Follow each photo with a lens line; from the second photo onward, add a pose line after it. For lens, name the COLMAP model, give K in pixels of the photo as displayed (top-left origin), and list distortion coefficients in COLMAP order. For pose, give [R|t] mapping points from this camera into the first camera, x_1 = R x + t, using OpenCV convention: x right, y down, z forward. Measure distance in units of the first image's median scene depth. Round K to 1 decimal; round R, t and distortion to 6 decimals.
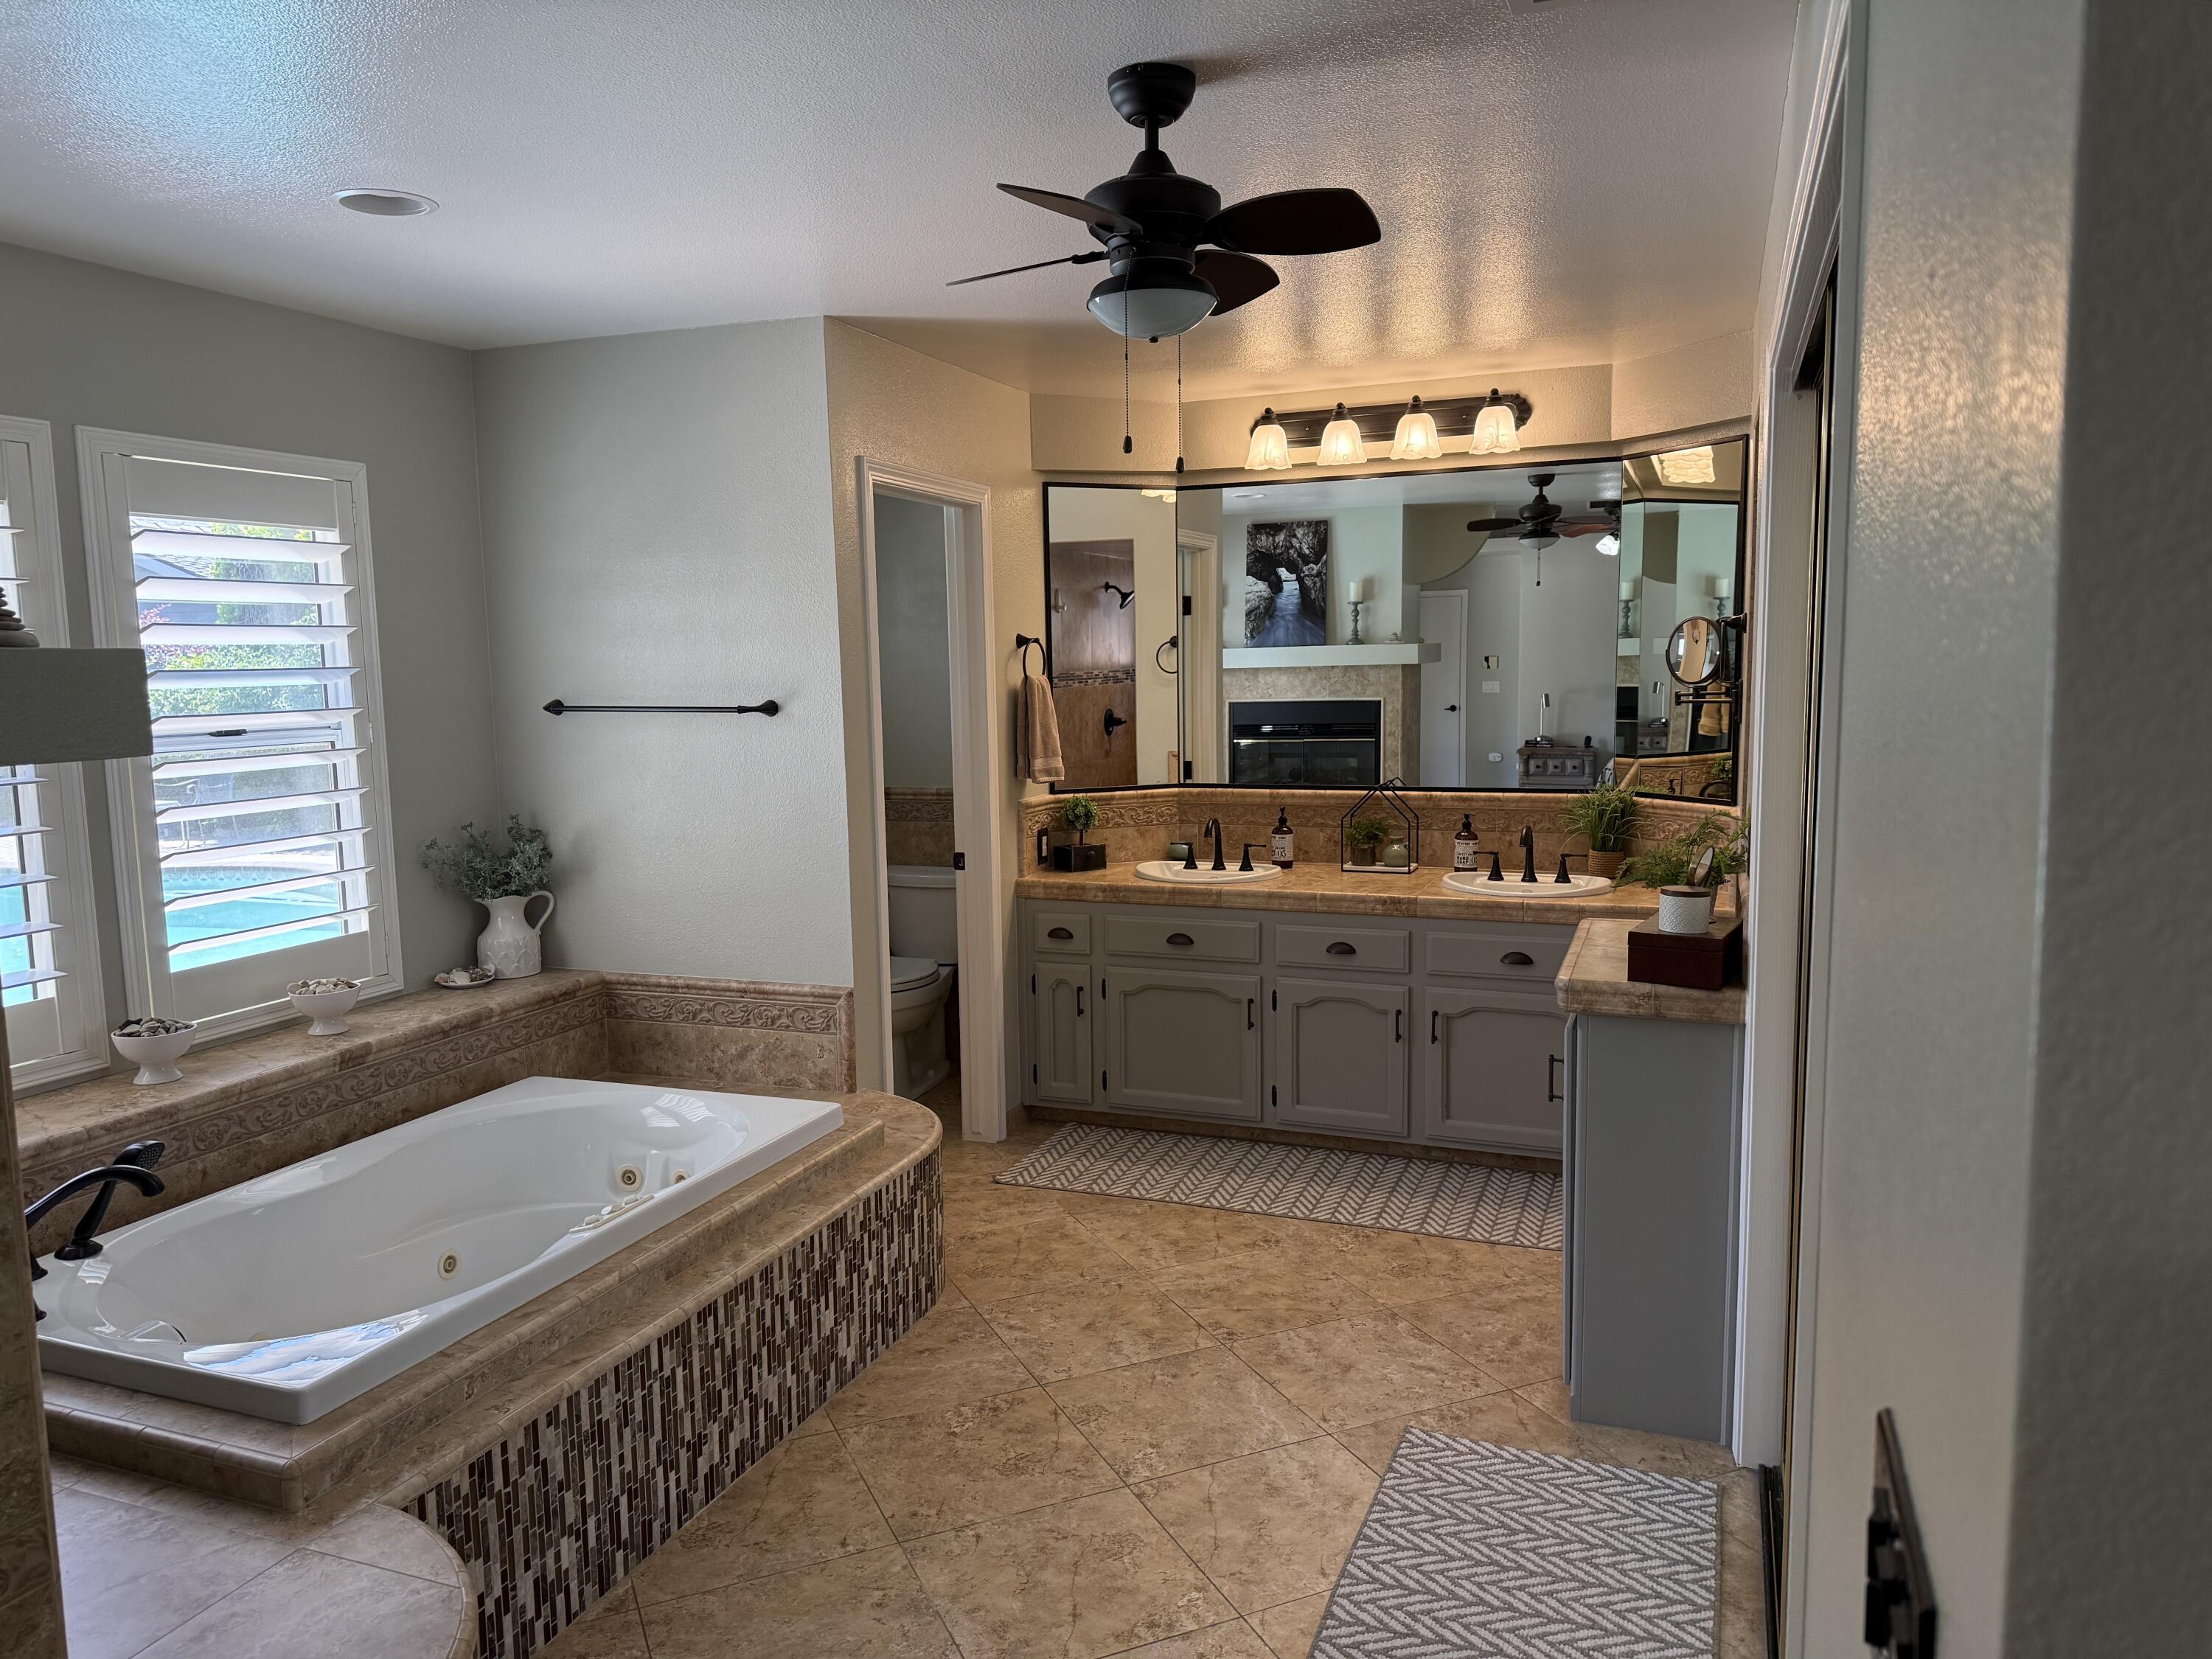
lens RADIAL K [[1538.3, 0, 1095.7], [0, 1538.3, 838.9], [0, 0, 1]] dist [0.178166, -0.342502]
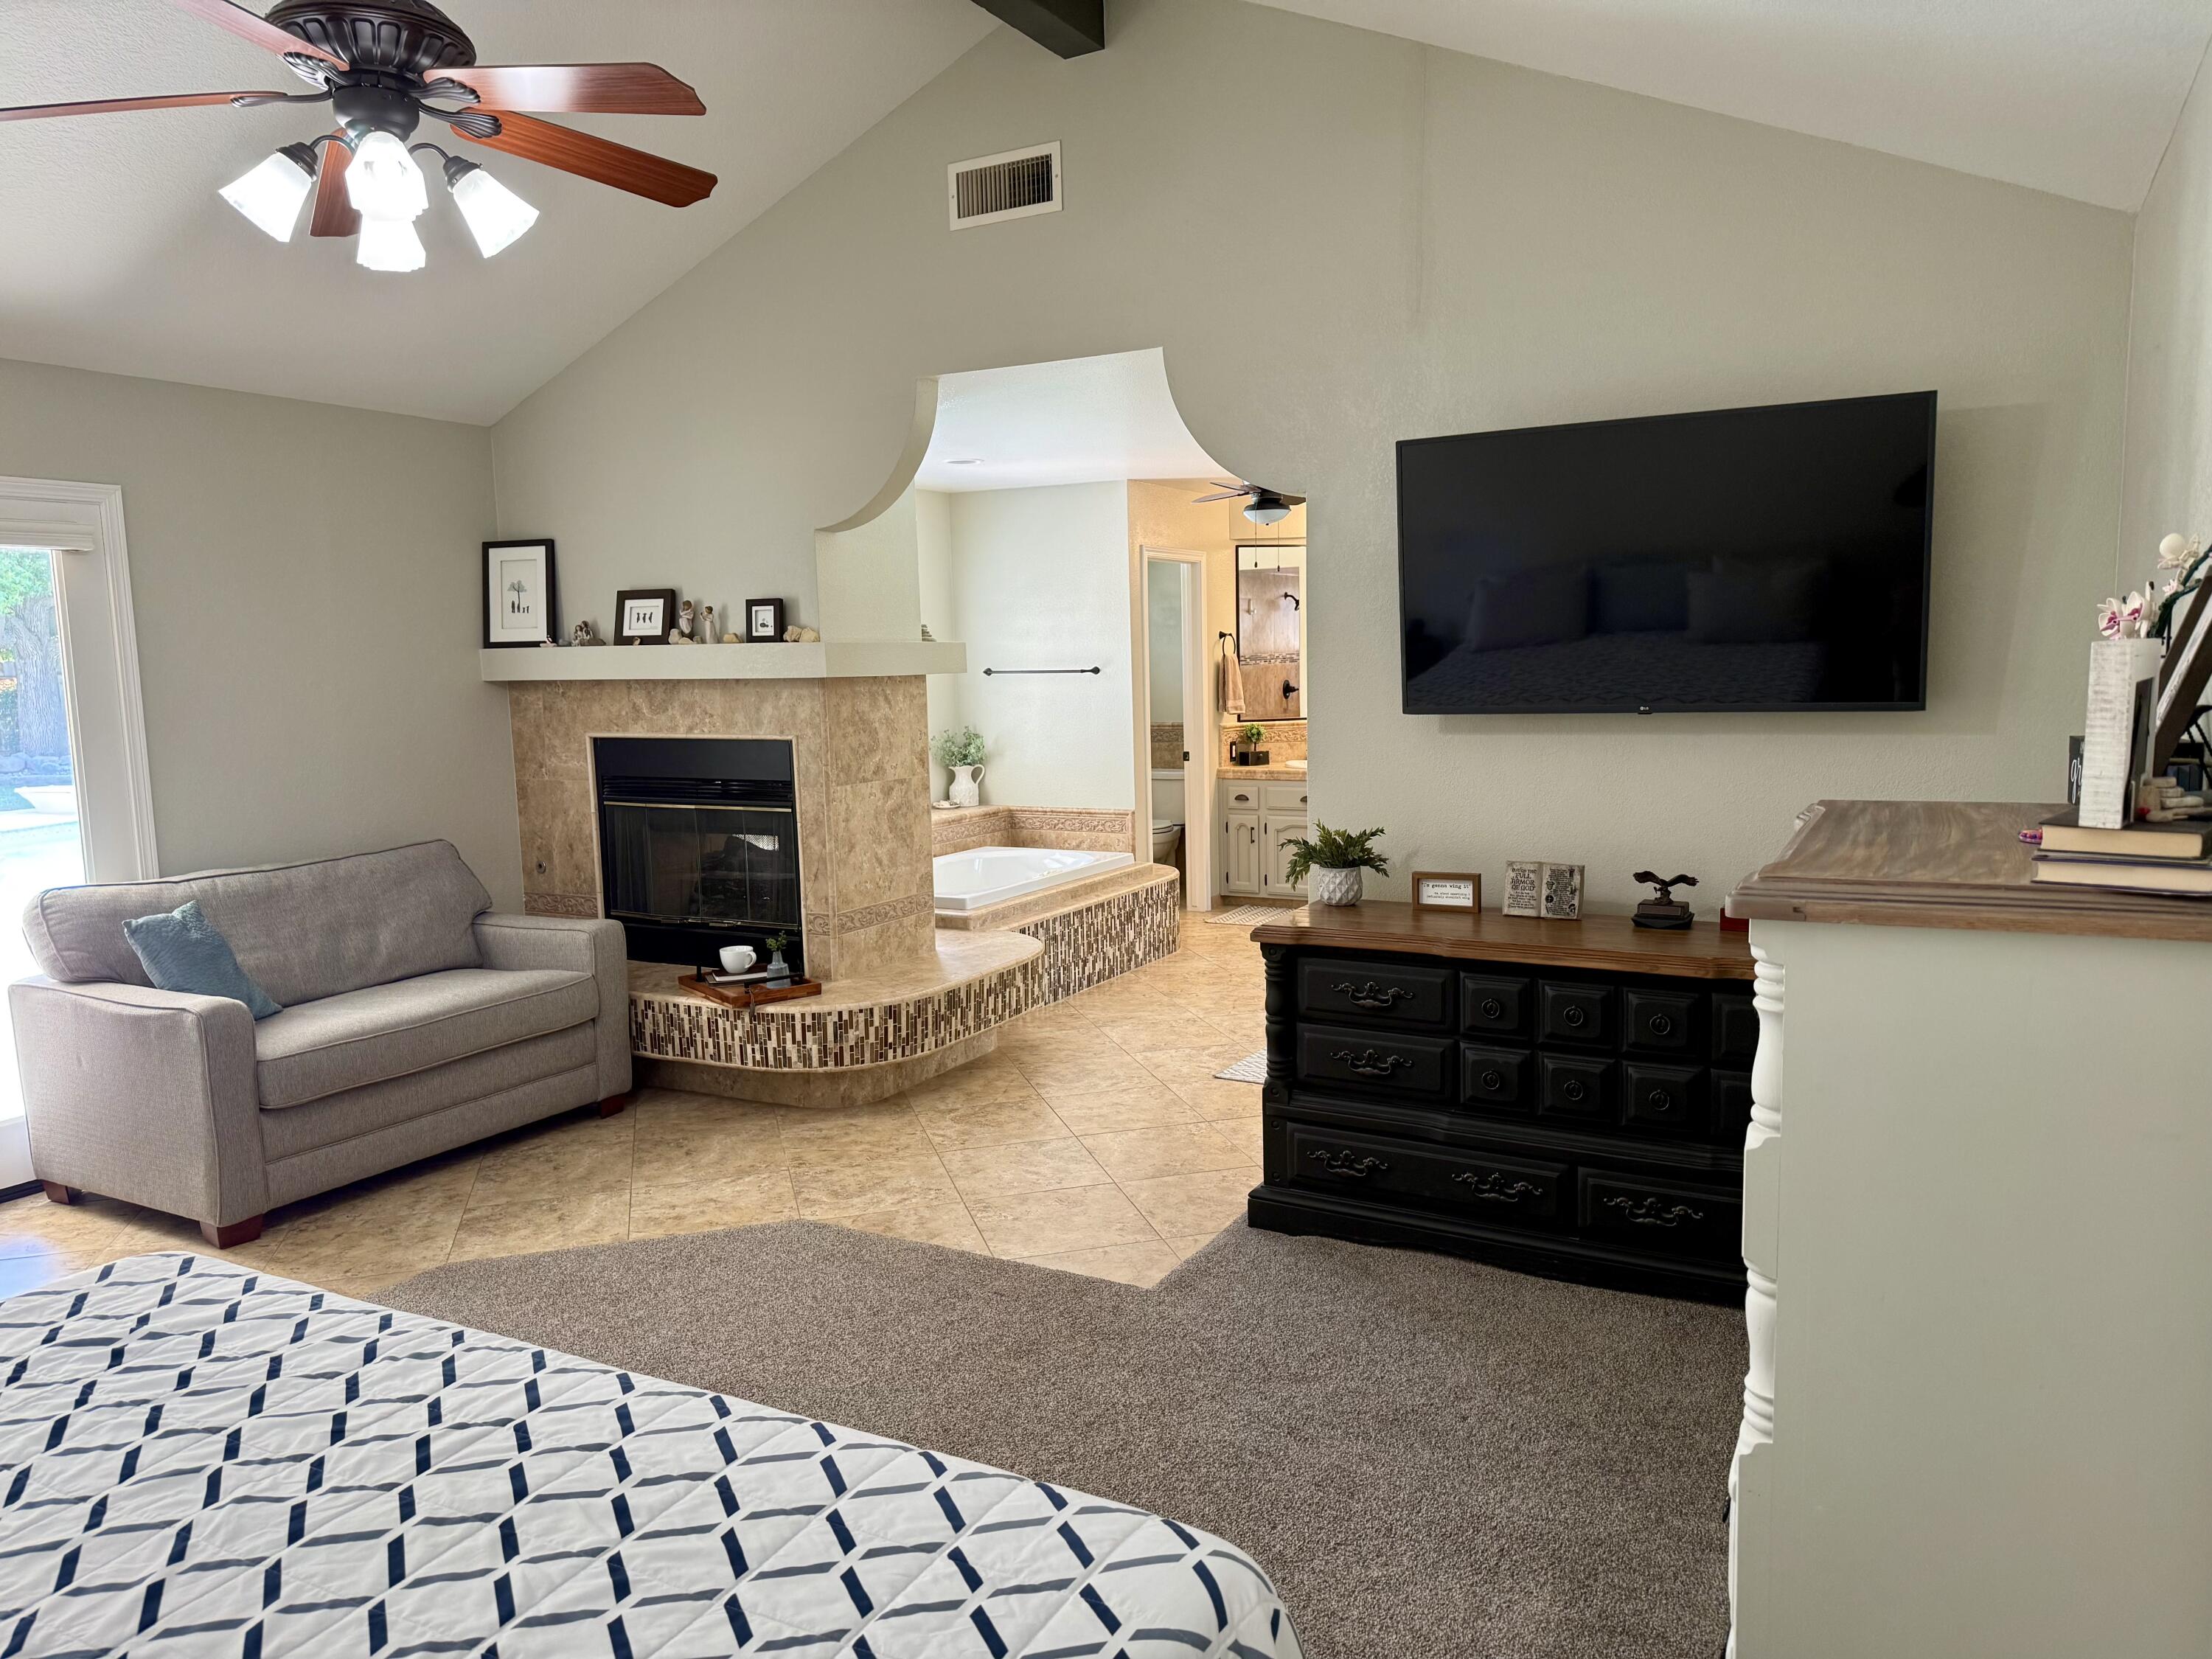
lens RADIAL K [[1538.3, 0, 1095.7], [0, 1538.3, 838.9], [0, 0, 1]] dist [0.178166, -0.342502]
pose [[0.990649, 0.010120, -0.136057, 0.069762], [-0.009475, 0.999941, 0.005389, 0.132155], [0.136103, -0.004050, 0.990686, -1.053202]]
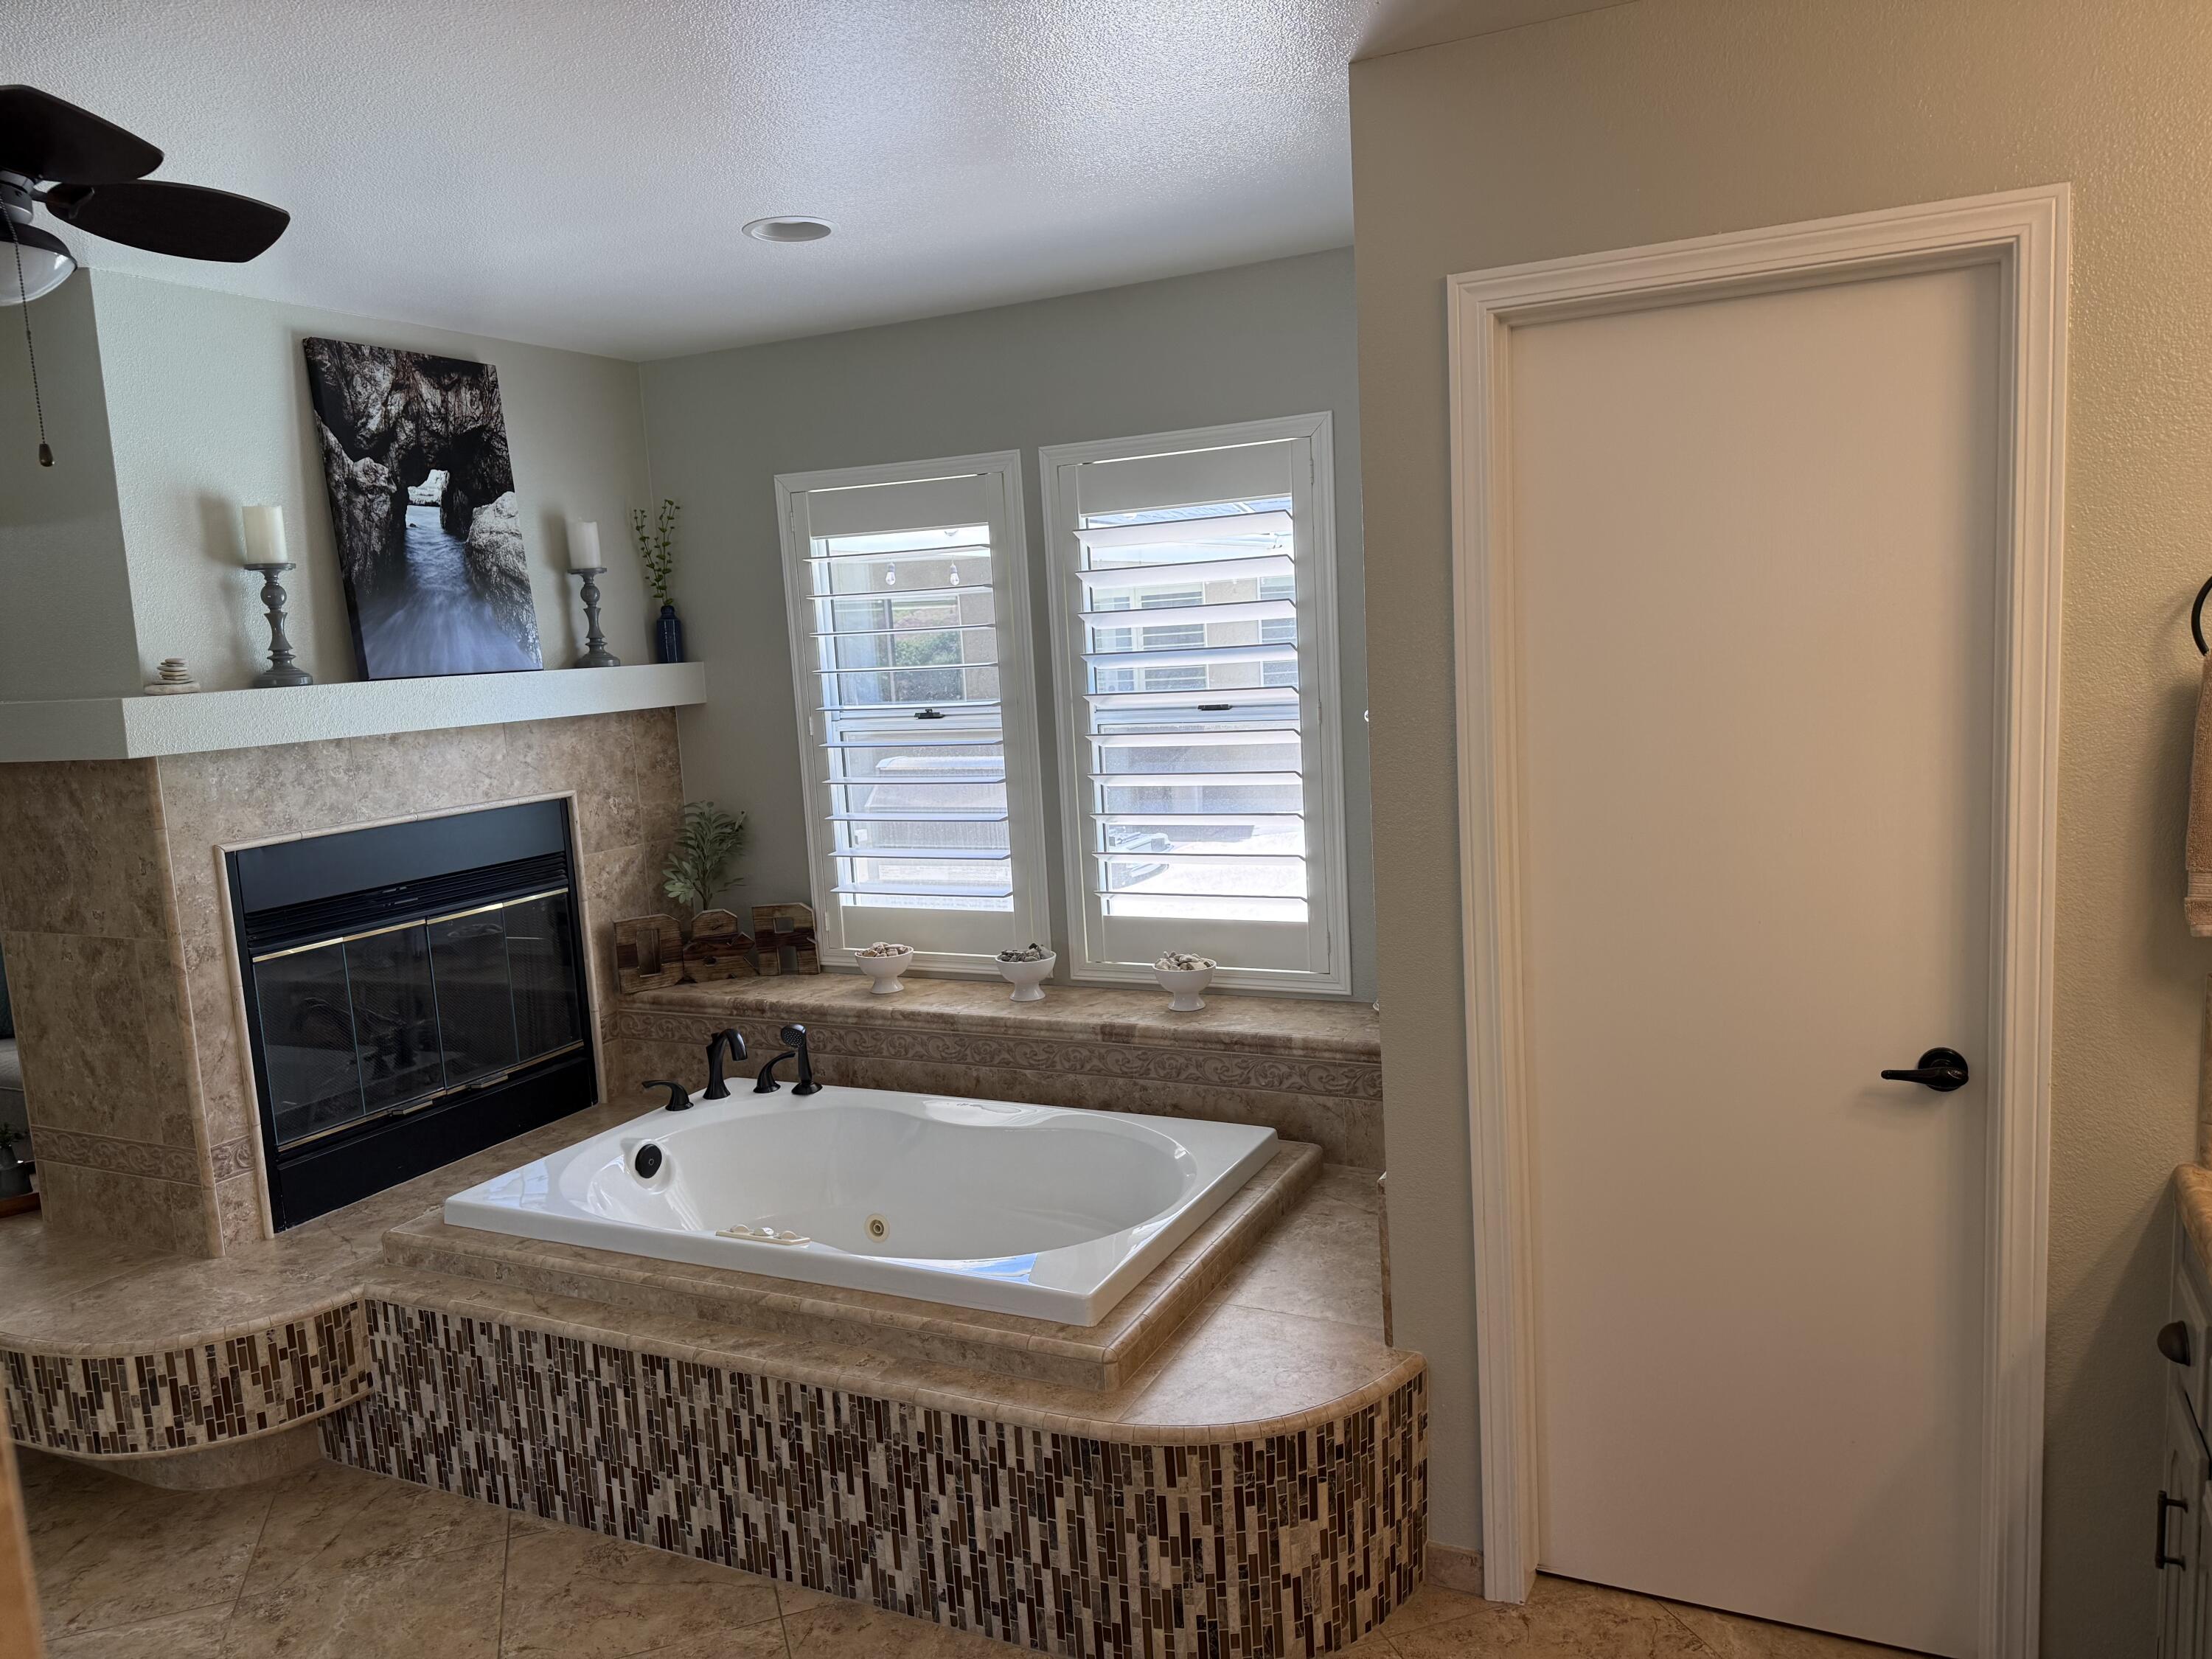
lens RADIAL K [[1507.4, 0, 1133.8], [0, 1507.4, 825.7], [0, 0, 1]] dist [0.044686, -0.076096]
pose [[-0.065922, 0.146754, -0.986974, 0.449256], [-0.061382, 0.986656, 0.150807, -0.134785], [0.995935, 0.070524, -0.056034, 0.986966]]
